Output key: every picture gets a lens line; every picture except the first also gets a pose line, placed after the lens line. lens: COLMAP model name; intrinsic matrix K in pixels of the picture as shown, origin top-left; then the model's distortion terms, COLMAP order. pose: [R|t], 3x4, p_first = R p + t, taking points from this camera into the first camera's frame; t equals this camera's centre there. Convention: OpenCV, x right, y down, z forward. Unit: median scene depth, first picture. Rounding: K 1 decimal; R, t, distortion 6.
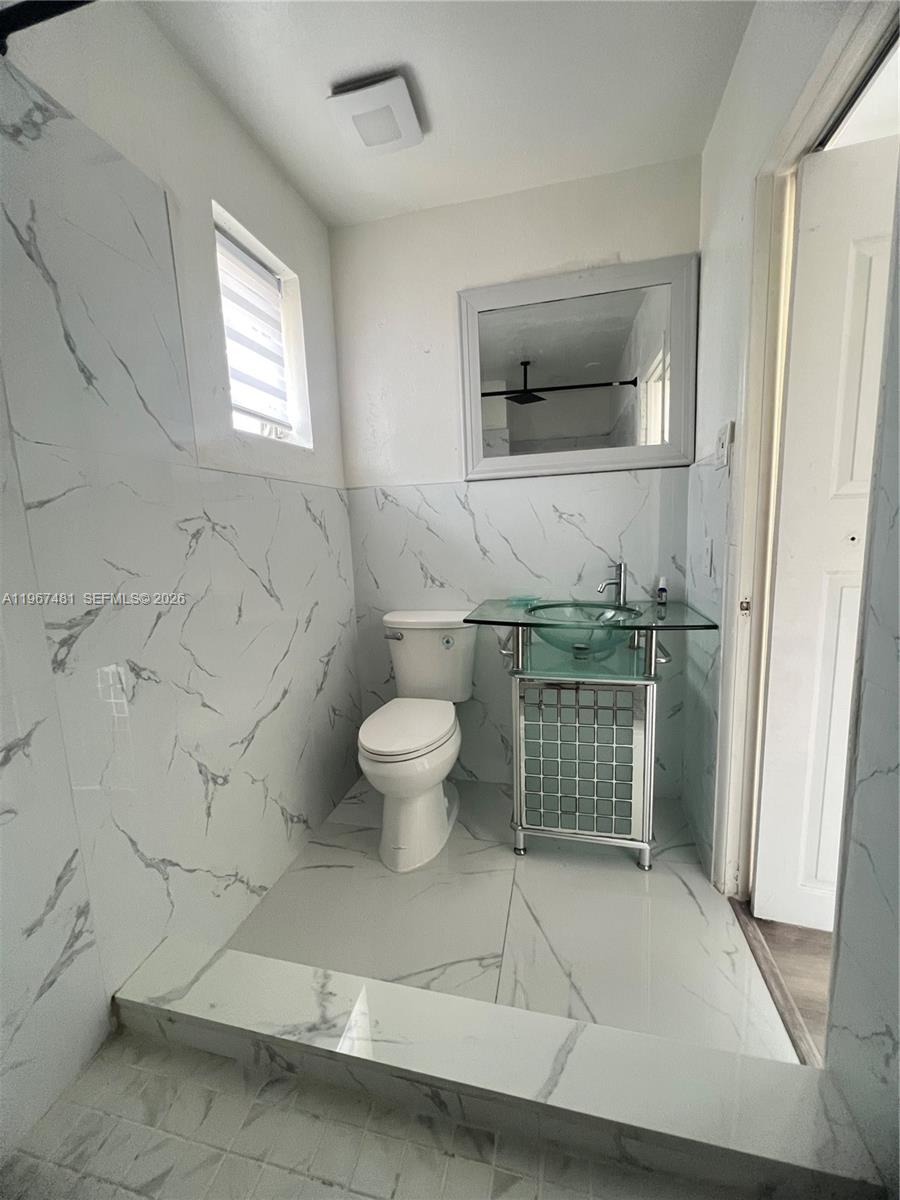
lens RADIAL K [[475.9, 0, 450.2], [0, 475.9, 595.0], [0, 0, 1]] dist [-0.002999, -0.000201]
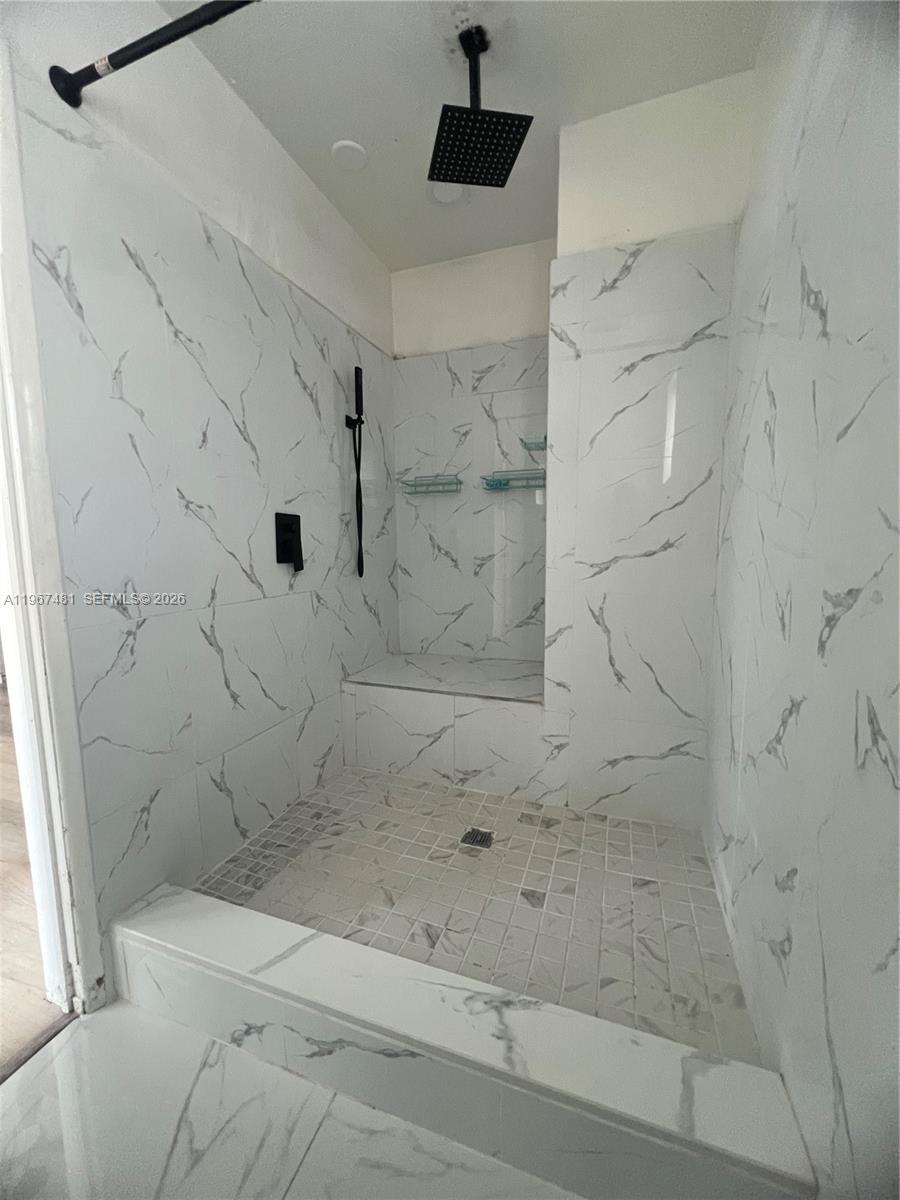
lens RADIAL K [[475.9, 0, 447.5], [0, 475.9, 602.4], [0, 0, 1]] dist [-0.002999, -0.000201]
pose [[-0.993880, 0.036462, 0.104271, -0.279591], [0.061836, 0.965838, 0.251661, -0.141393], [-0.091533, 0.256568, -0.962182, 1.637789]]
